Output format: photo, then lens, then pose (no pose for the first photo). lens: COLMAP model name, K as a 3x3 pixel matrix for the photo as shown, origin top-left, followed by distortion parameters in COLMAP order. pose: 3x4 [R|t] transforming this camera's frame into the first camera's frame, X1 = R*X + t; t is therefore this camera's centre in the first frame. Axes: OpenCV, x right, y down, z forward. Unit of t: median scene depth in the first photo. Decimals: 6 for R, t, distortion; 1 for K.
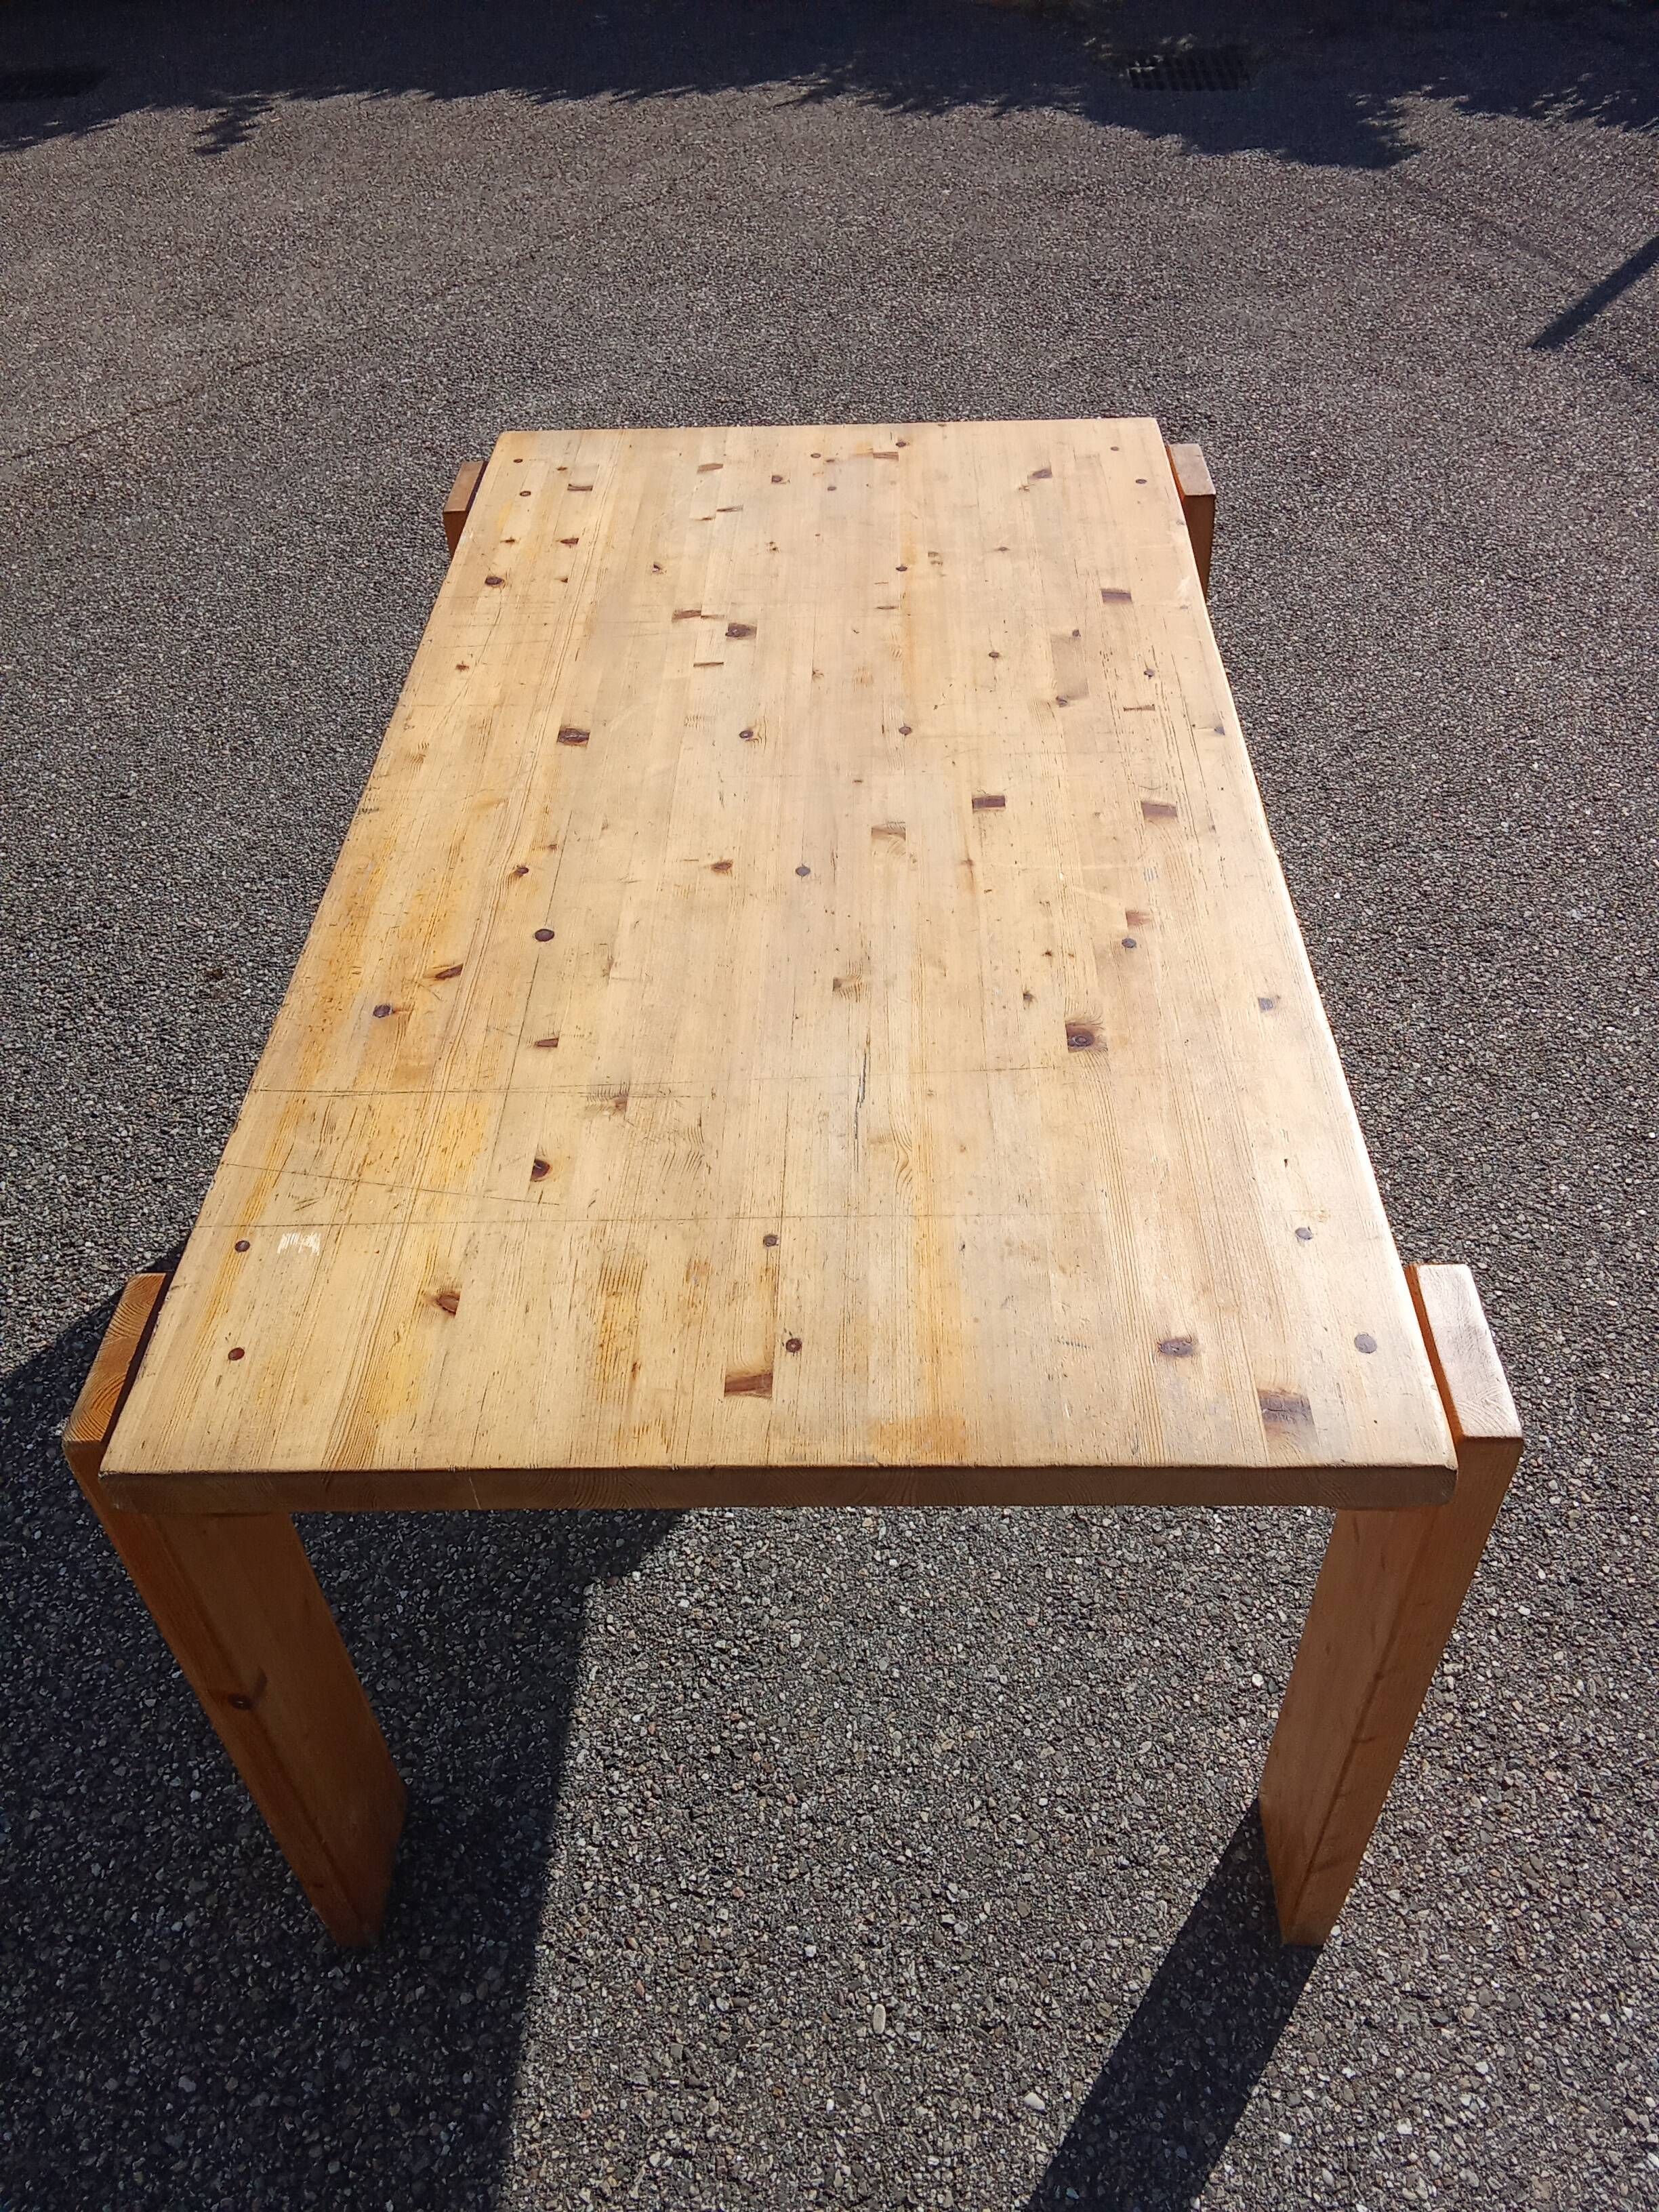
lens RADIAL K [[1753.9, 0, 829.9], [0, 1753.9, 1121.3], [0, 0, 1]] dist [0.078576, -0.121214]
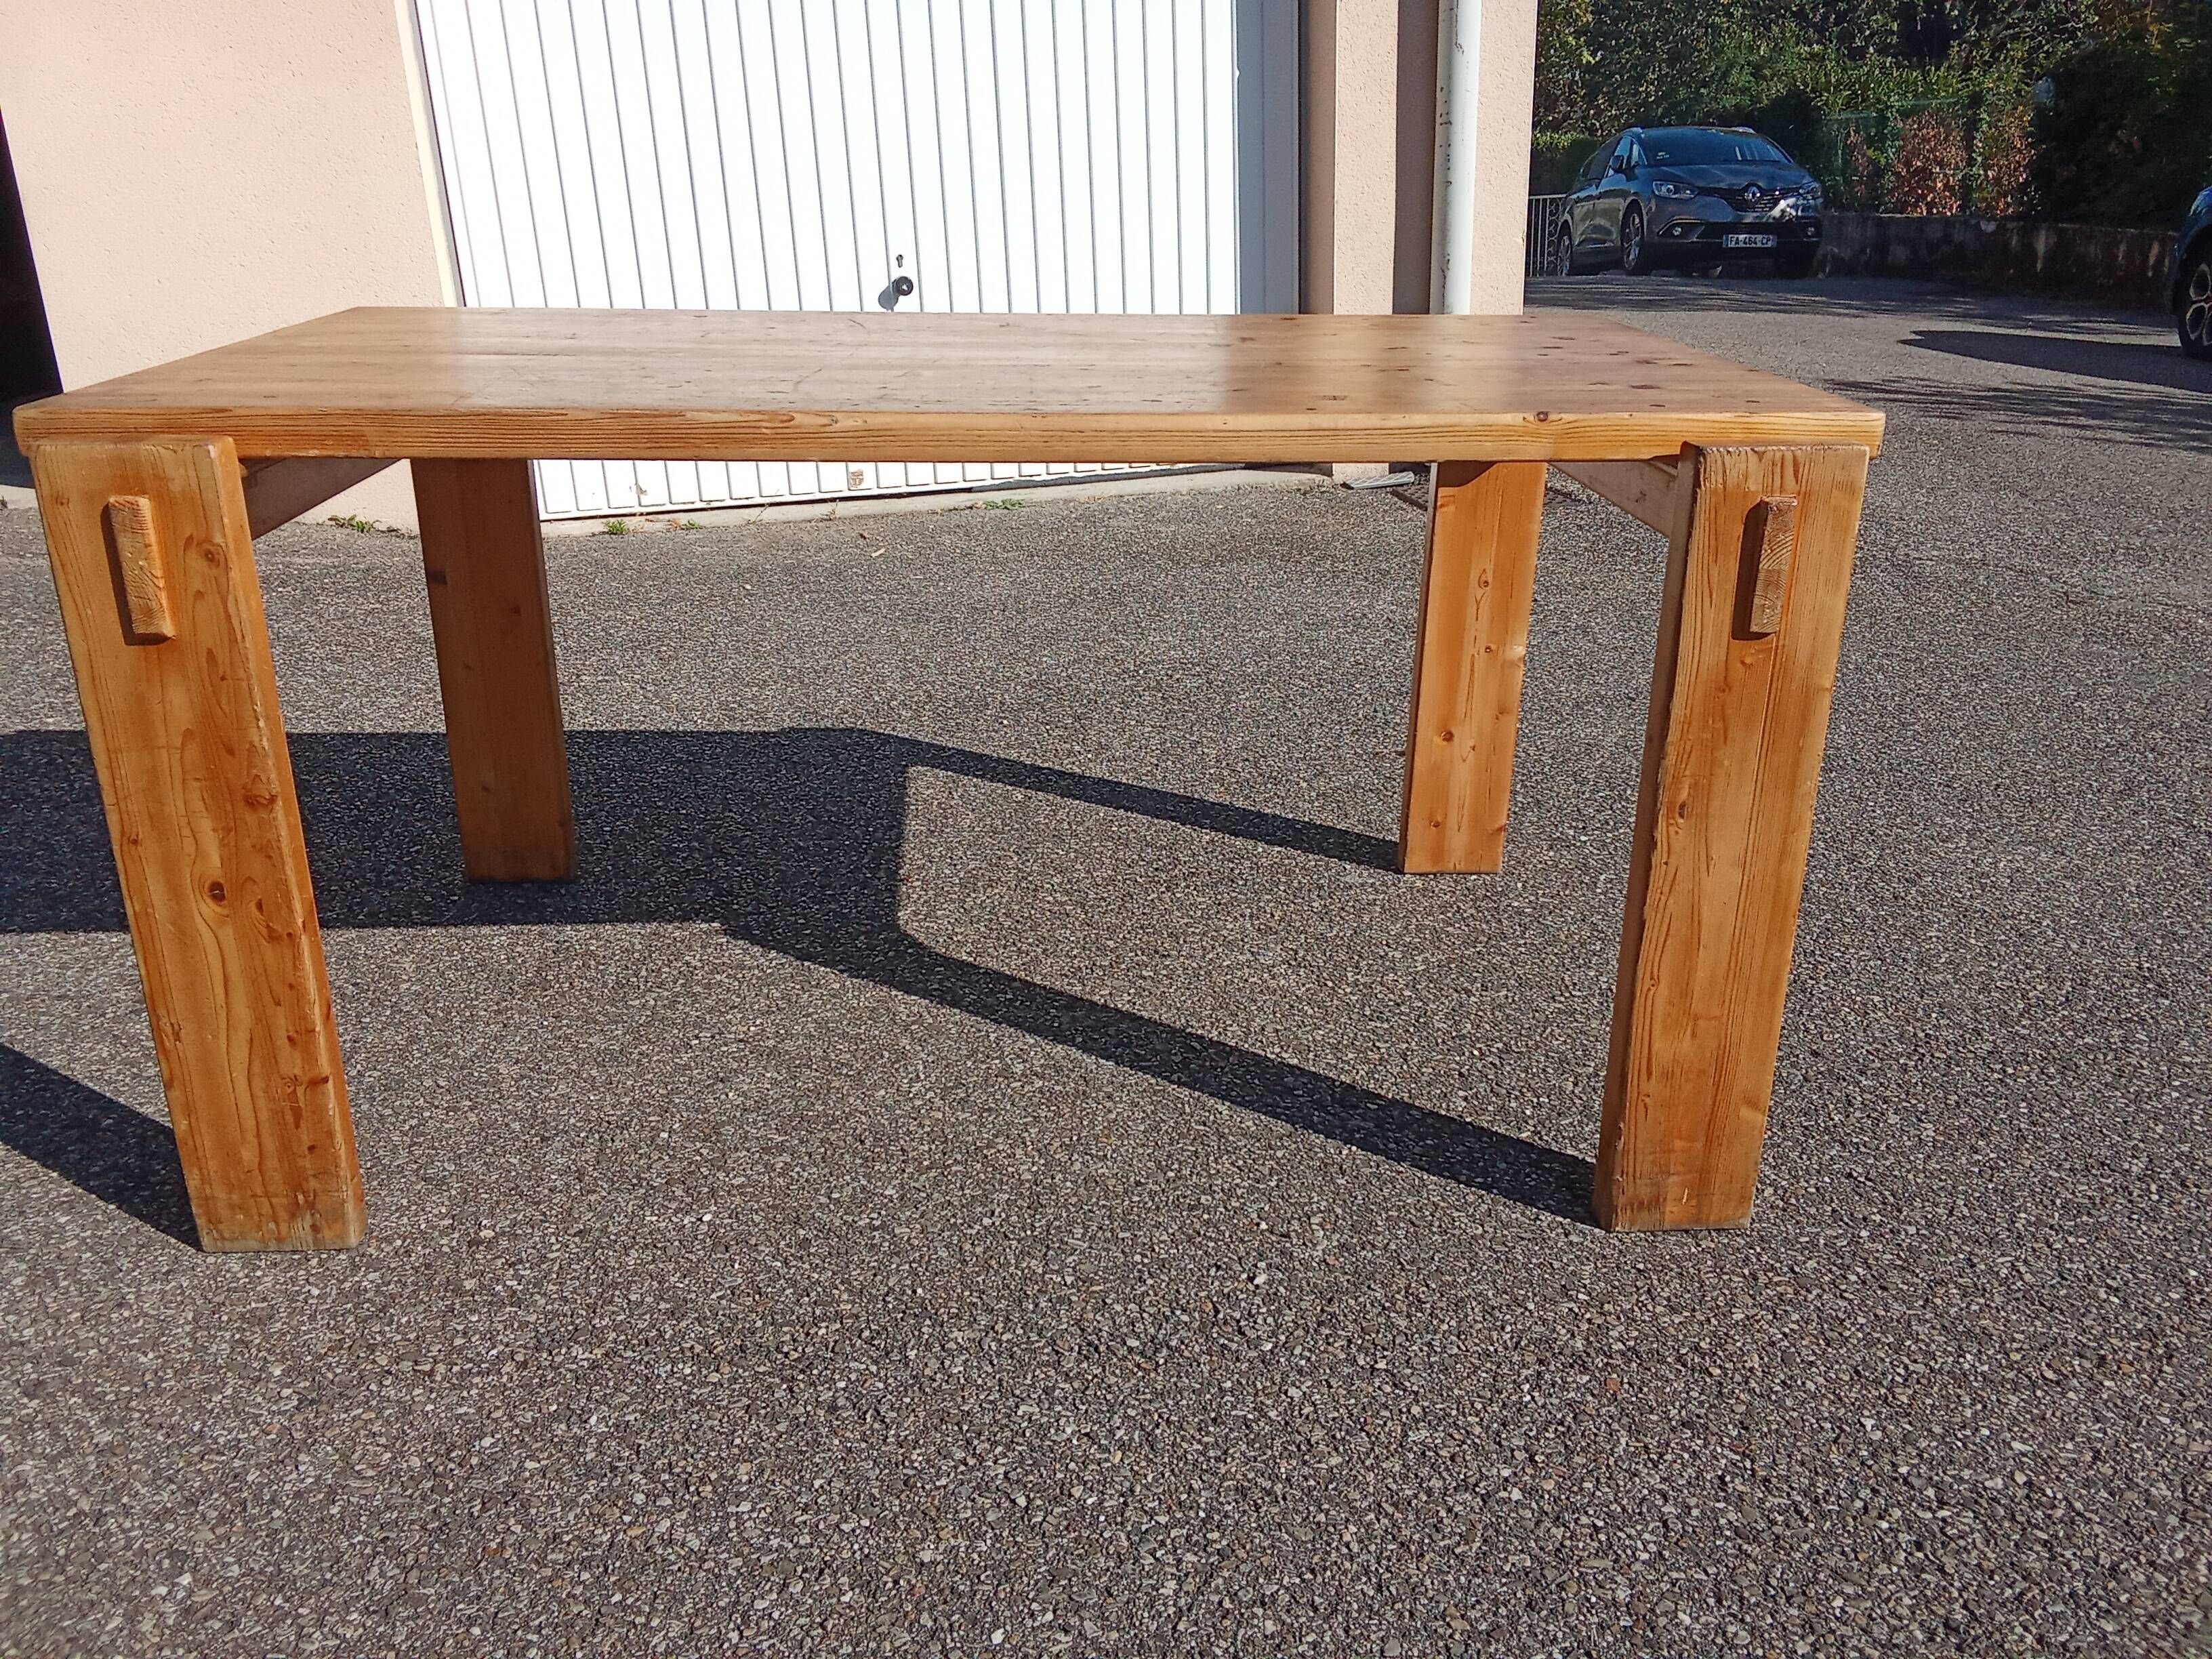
lens RADIAL K [[1753.9, 0, 1111.5], [0, 1753.9, 818.1], [0, 0, 1]] dist [0.078576, -0.121214]
pose [[0.062616, 0.398504, -0.915027, 1.193151], [-0.695583, 0.674898, 0.246326, -0.345825], [0.715712, 0.621053, 0.319452, 0.910863]]
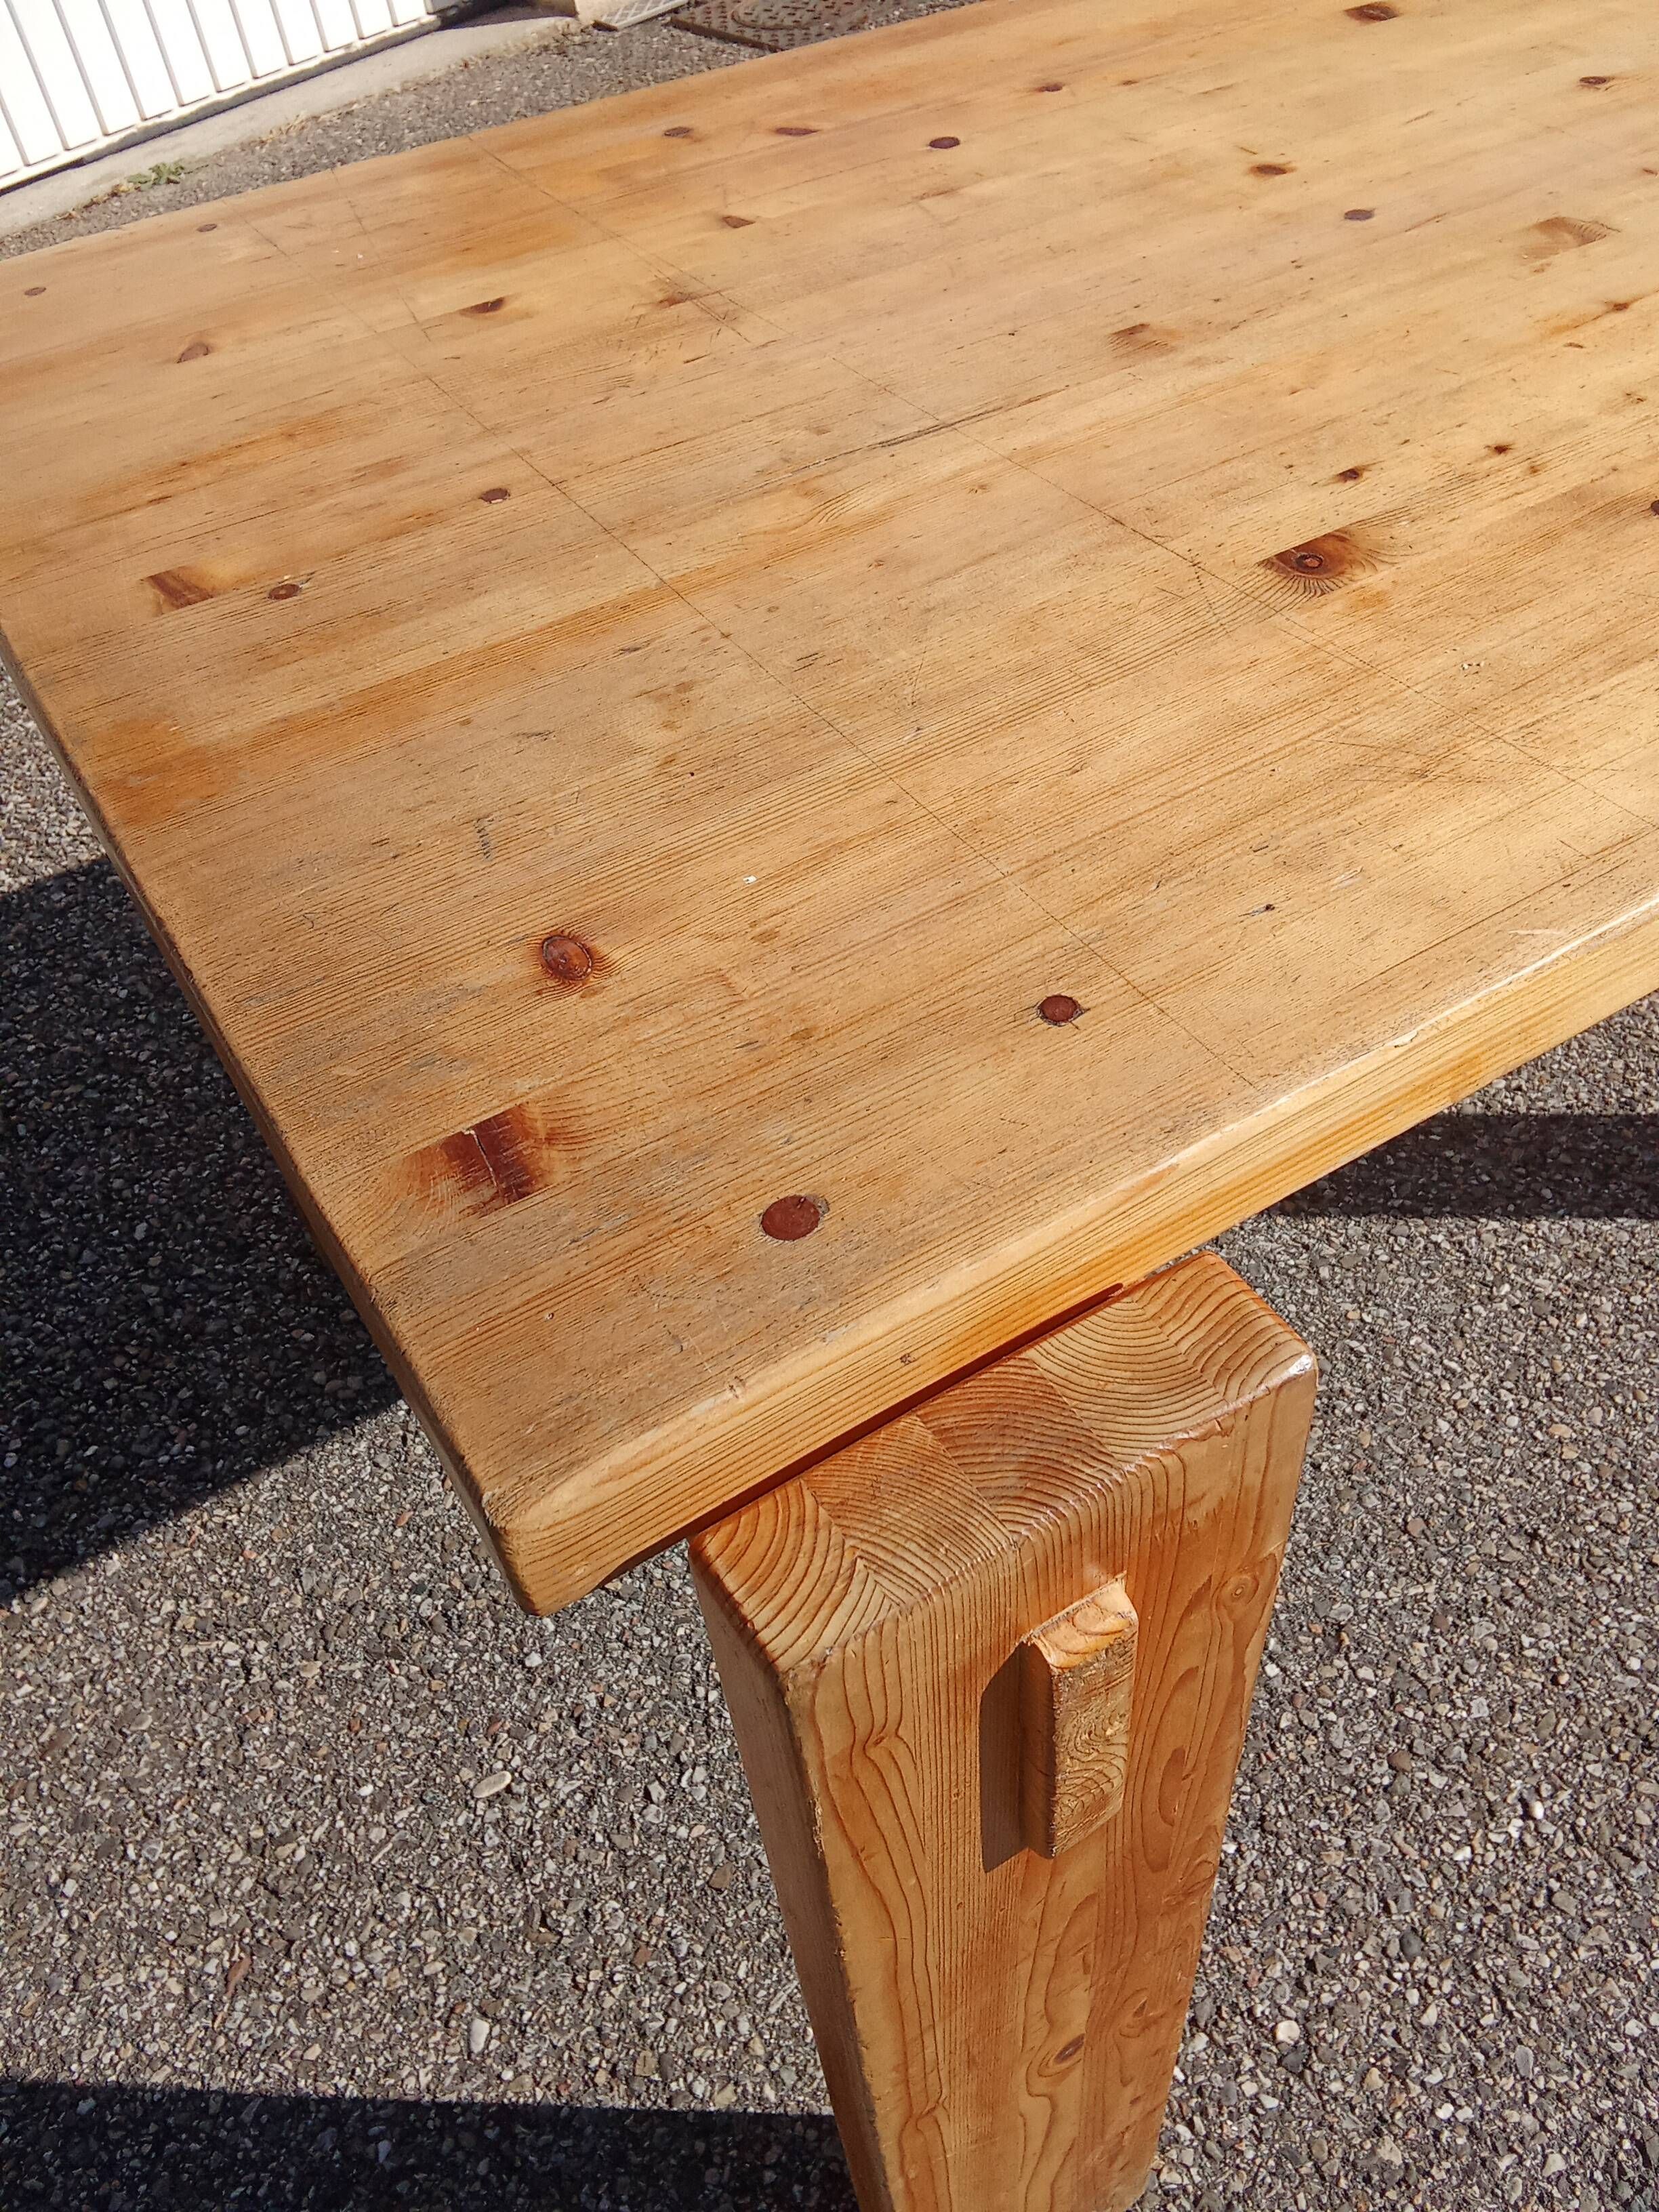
lens RADIAL K [[1753.9, 0, 842.4], [0, 1753.9, 1109.6], [0, 0, 1]] dist [0.078576, -0.121214]
pose [[0.541988, 0.602696, -0.585668, 0.363642], [-0.539514, 0.783864, 0.307379, -0.009591], [0.644340, 0.149380, 0.750008, 0.510082]]
